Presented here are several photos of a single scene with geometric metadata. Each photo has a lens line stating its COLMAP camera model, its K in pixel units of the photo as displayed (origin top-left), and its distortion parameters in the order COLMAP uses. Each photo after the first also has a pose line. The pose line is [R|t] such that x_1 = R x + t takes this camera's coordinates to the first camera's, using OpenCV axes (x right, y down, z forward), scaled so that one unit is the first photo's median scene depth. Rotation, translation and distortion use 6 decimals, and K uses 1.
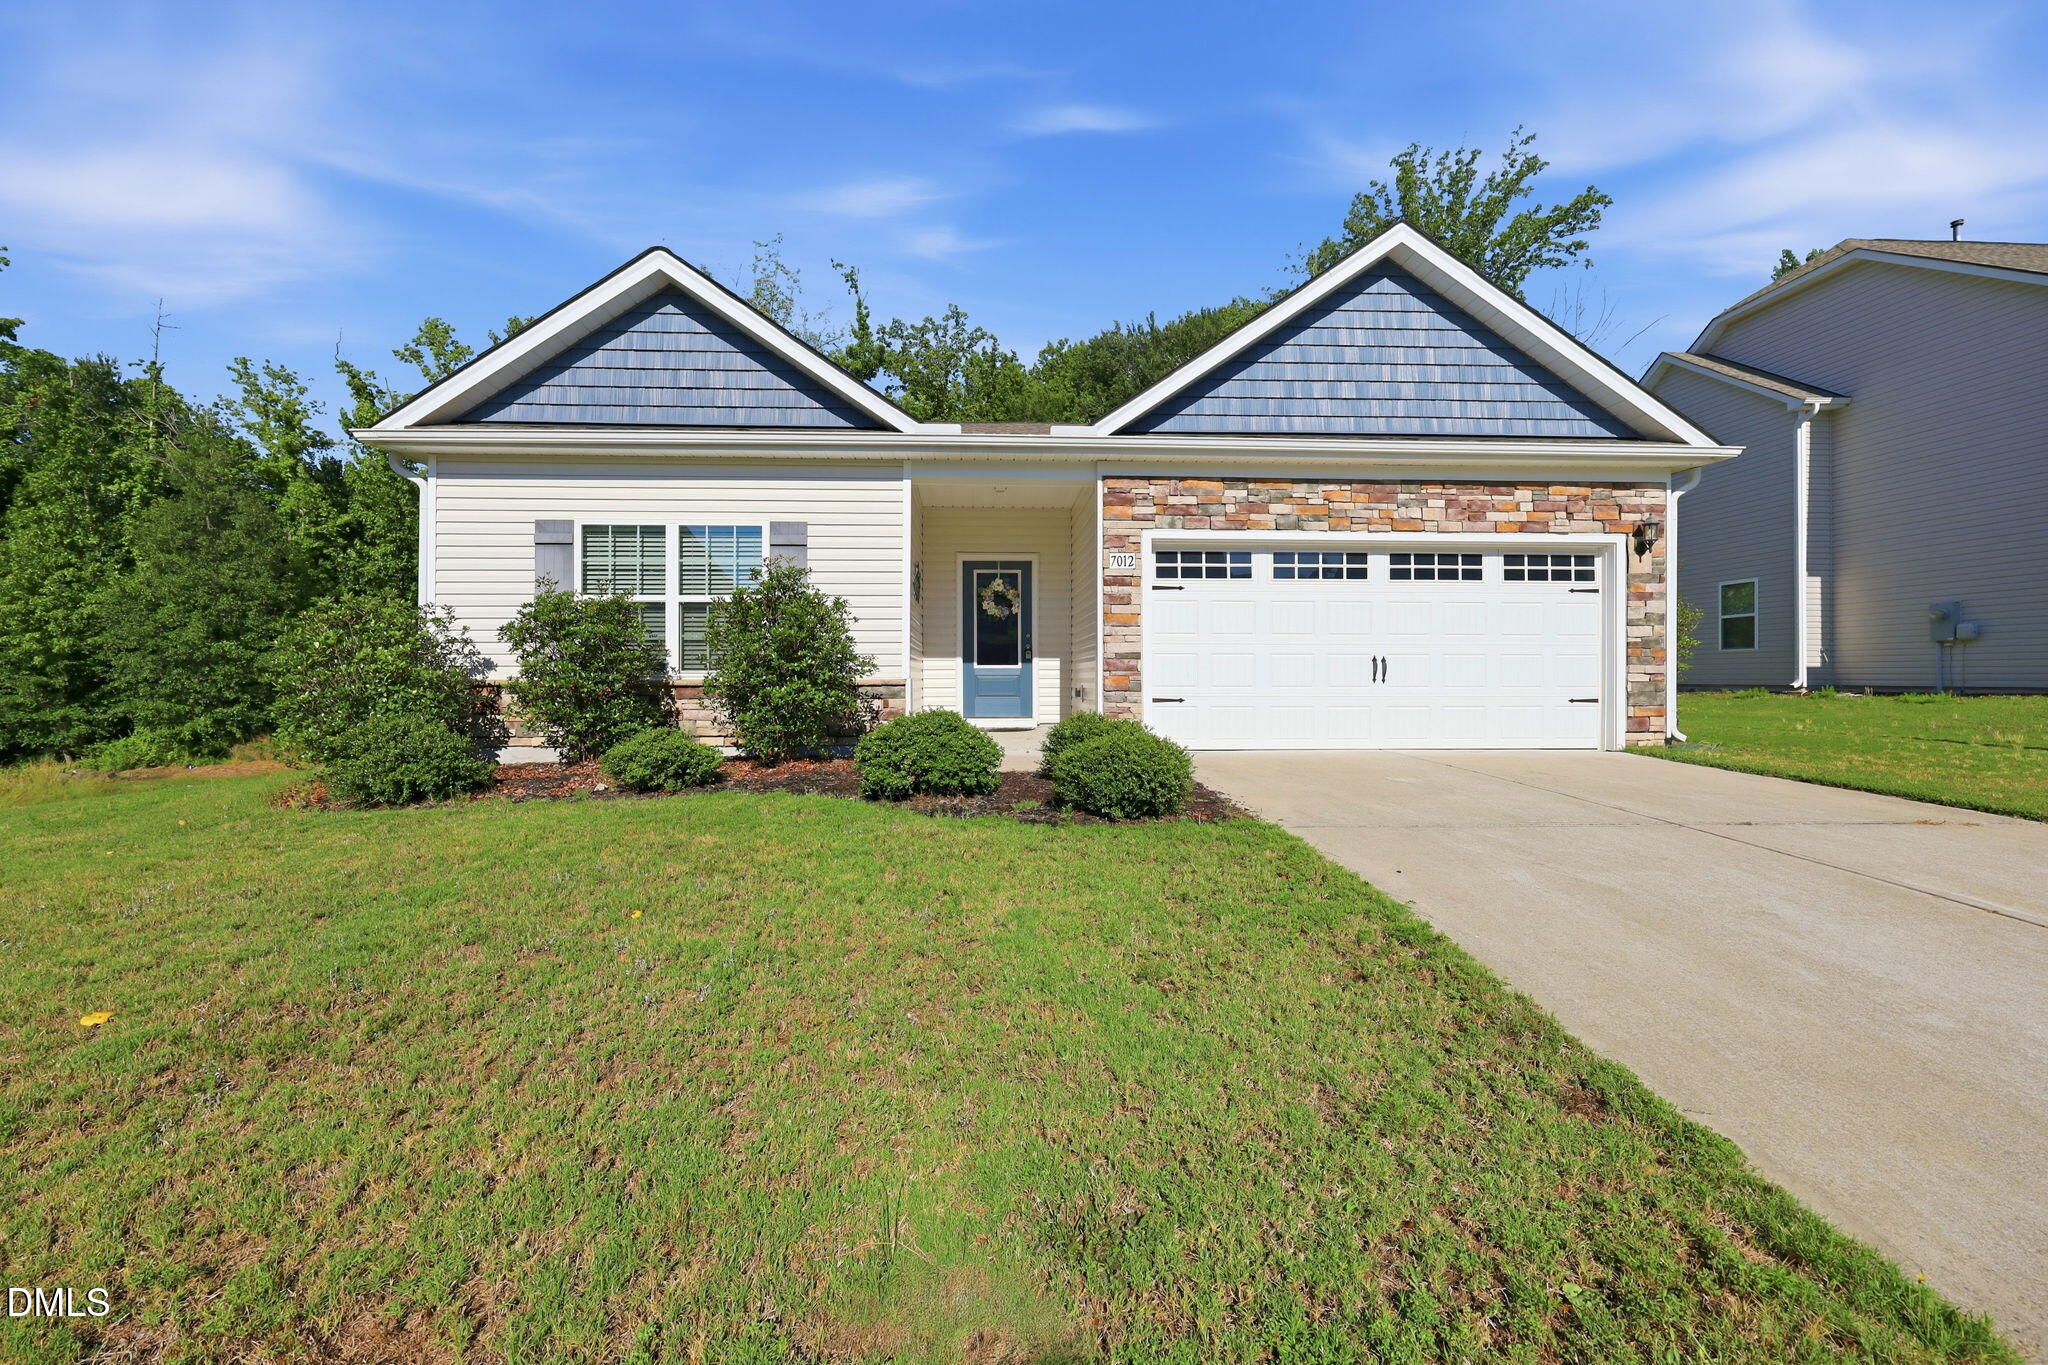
lens RADIAL K [[838.9, 0, 1016.0], [0, 838.9, 676.7], [0, 0, 1]] dist [-0.006735, 0.001187]
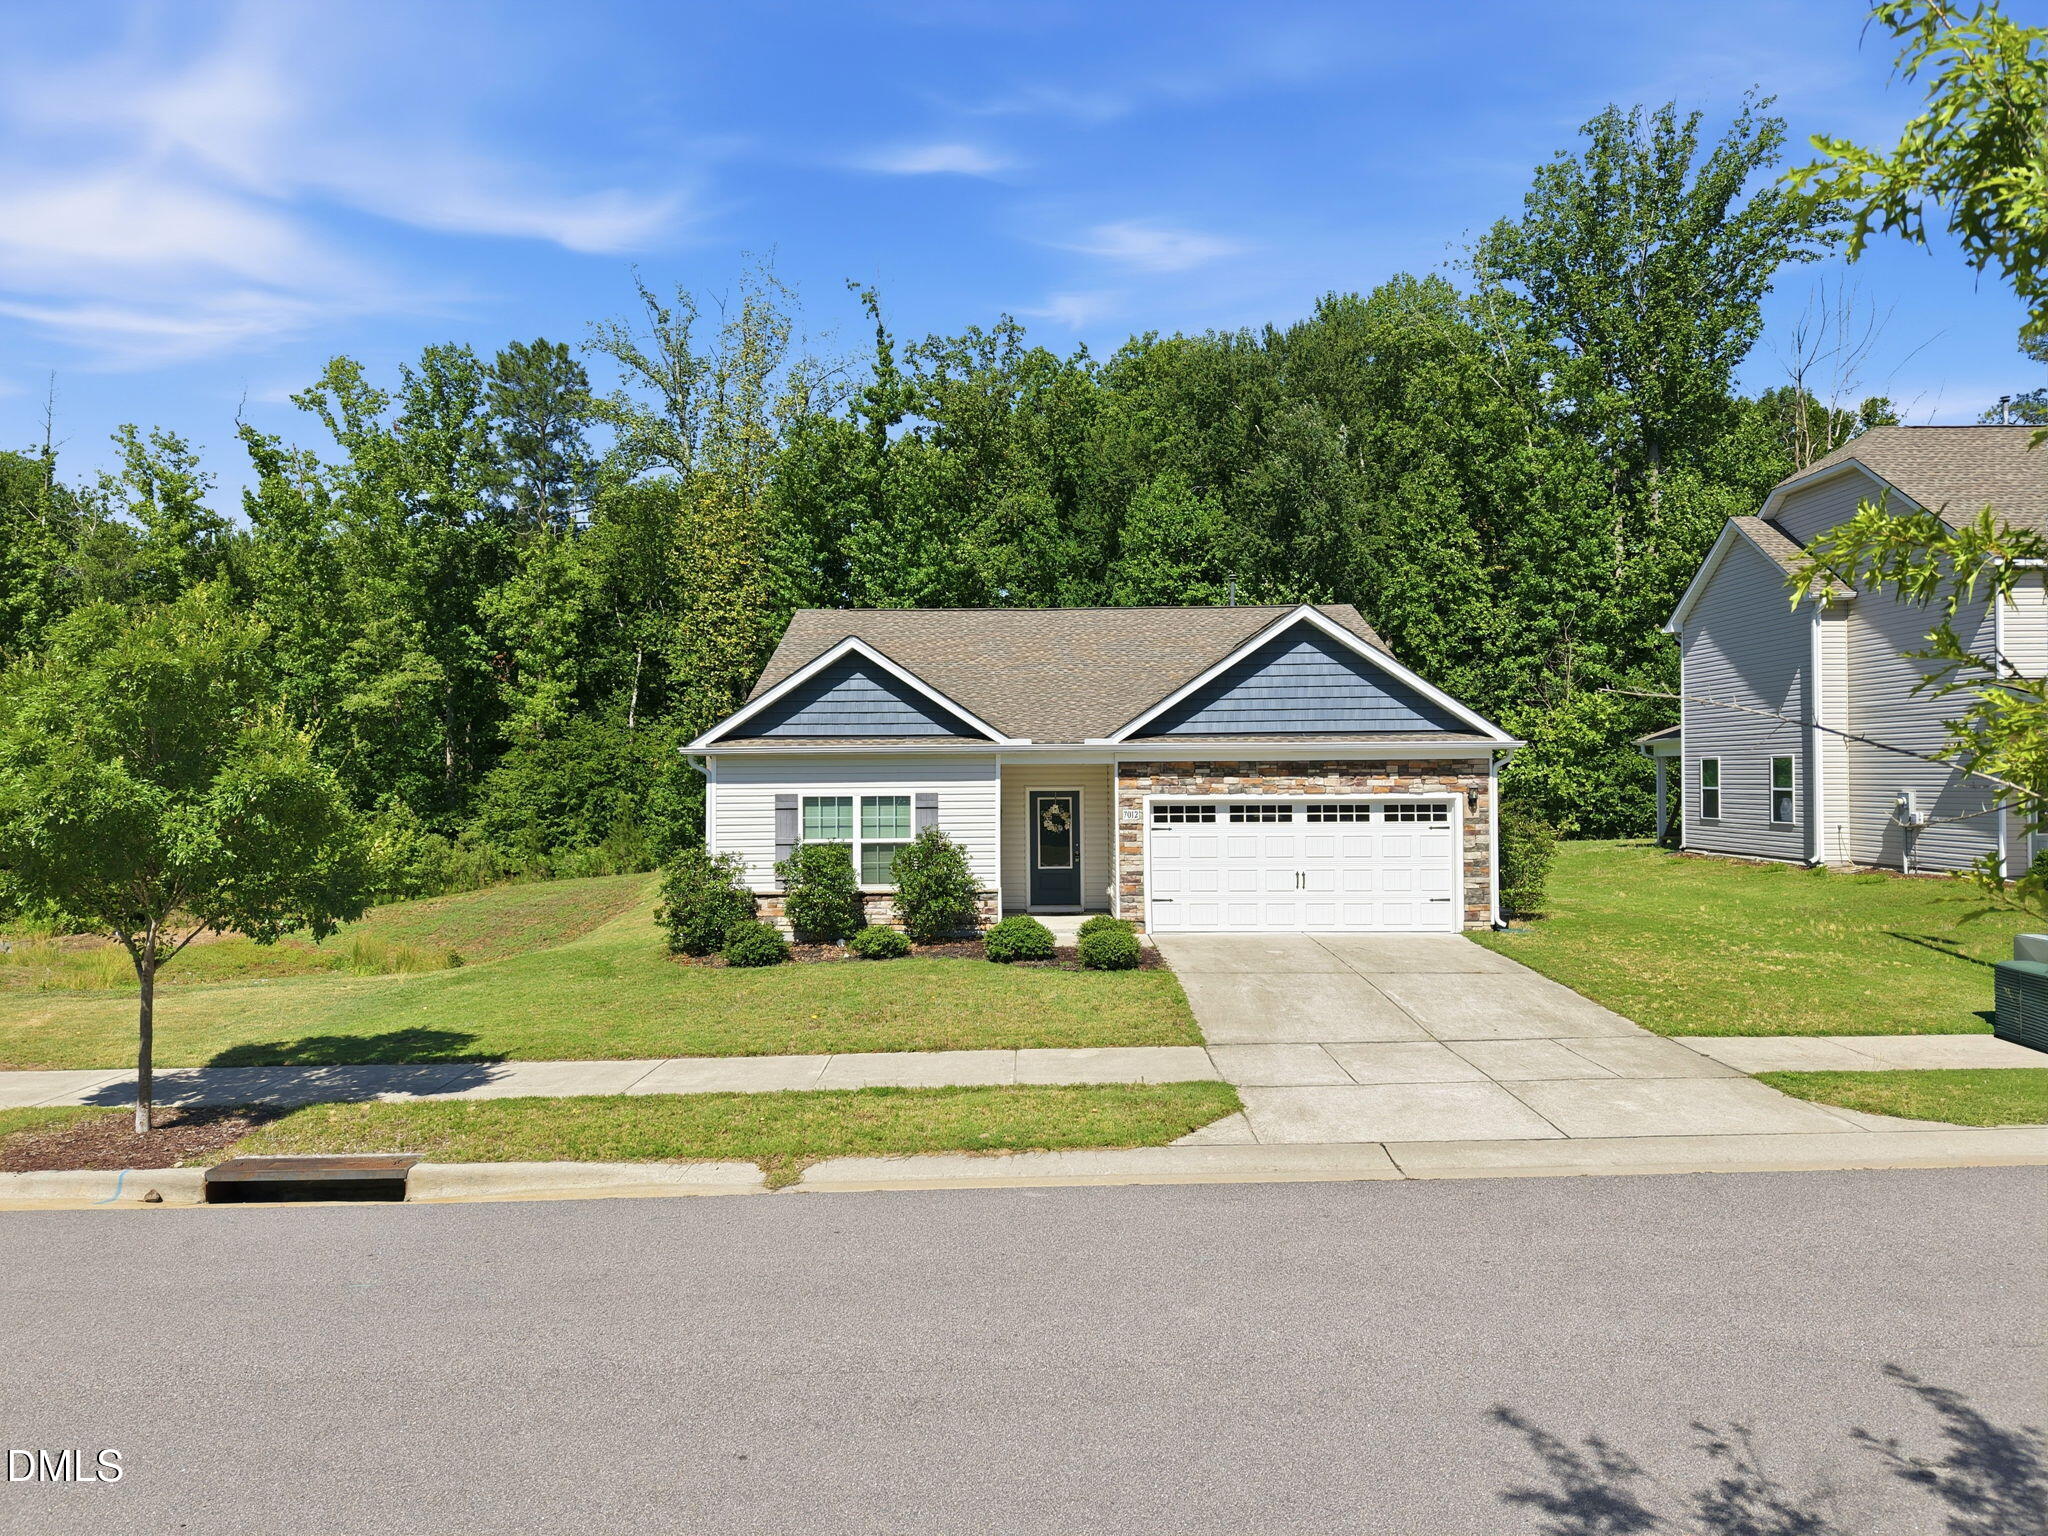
lens RADIAL K [[1384.0, 0, 1019.9], [0, 1384.0, 781.3], [0, 0, 1]] dist [0.025734, -0.026096]
pose [[0.998468, -0.004815, -0.055114, 0.059377], [0.005138, 0.999970, 0.005721, -0.215194], [0.055085, -0.005995, 0.998464, -1.633639]]
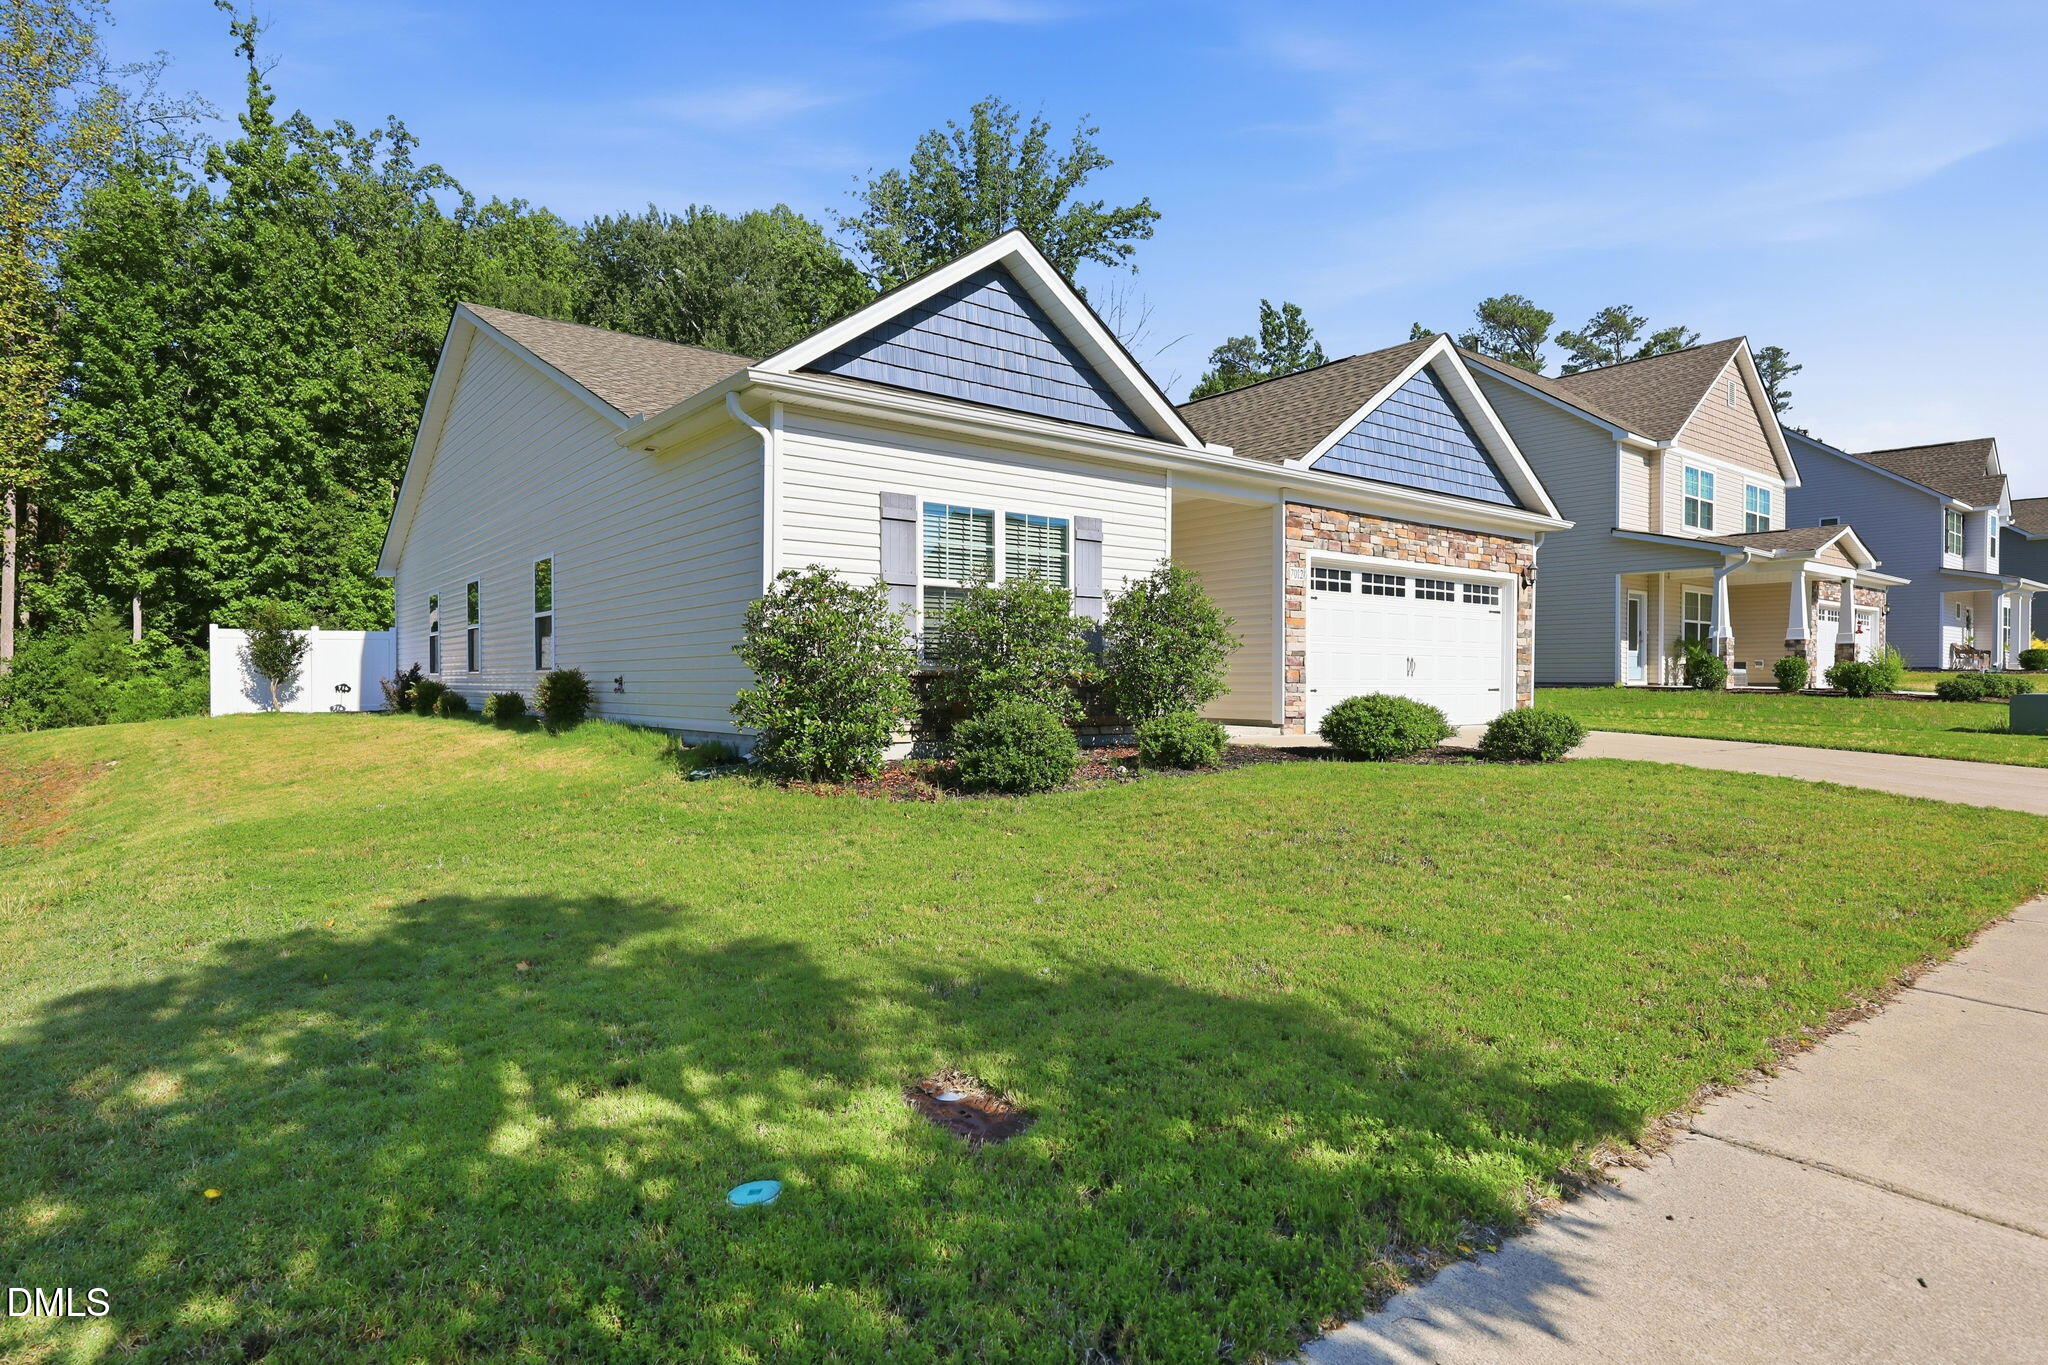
lens RADIAL K [[1091.6, 0, 1022.6], [0, 1091.6, 675.4], [0, 0, 1]] dist [-0.002365, -0.004104]
pose [[0.817623, 0.005006, 0.575732, -1.068905], [-0.005392, 0.999985, -0.001038, 0.009944], [-0.575728, -0.002256, 0.817638, -0.044358]]
